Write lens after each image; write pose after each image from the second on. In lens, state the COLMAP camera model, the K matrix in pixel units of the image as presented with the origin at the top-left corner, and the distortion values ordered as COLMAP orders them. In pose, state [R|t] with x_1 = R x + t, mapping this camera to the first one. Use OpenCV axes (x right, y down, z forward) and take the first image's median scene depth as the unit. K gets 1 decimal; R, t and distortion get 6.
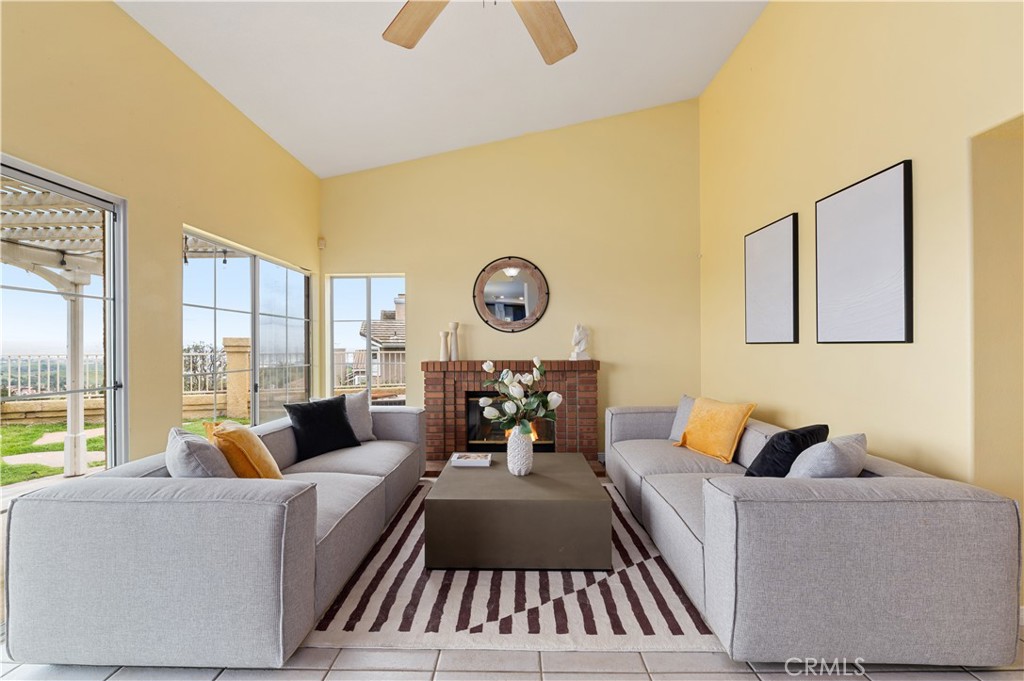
lens RADIAL K [[411.6, 0, 511.0], [0, 411.6, 346.2], [0, 0, 1]] dist [-0.010880, -0.000500]
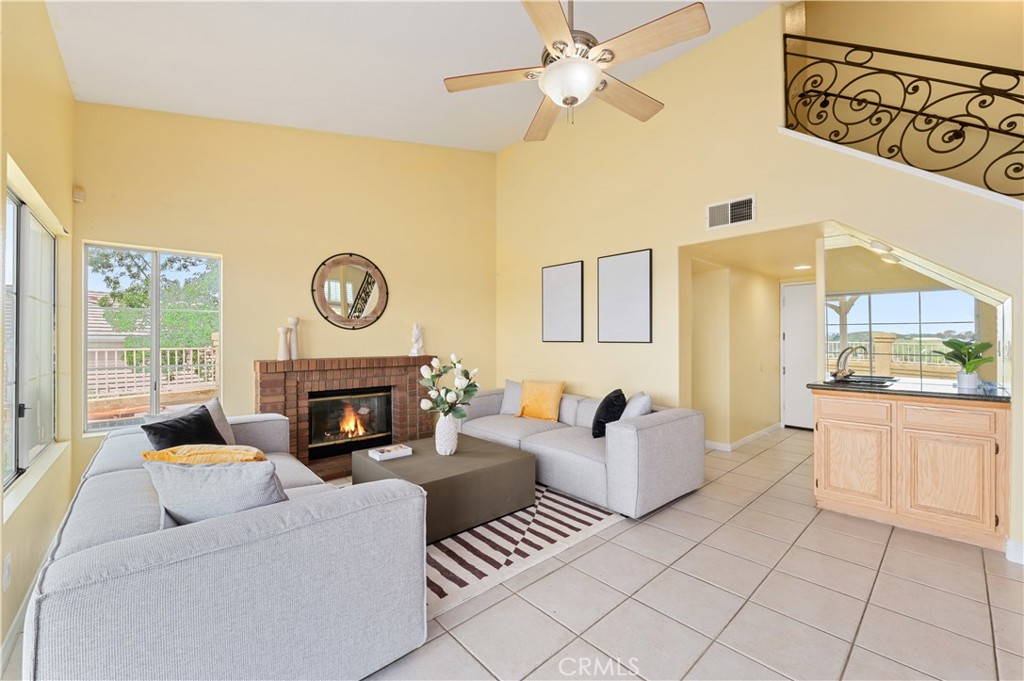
lens RADIAL K [[411.6, 0, 505.5], [0, 411.6, 337.5], [0, 0, 1]] dist [-0.010880, -0.000500]
pose [[0.734315, 0.006561, 0.678777, -0.494109], [-0.002556, 0.999973, -0.006900, -0.010380], [-0.678804, 0.003332, 0.734312, 0.019672]]
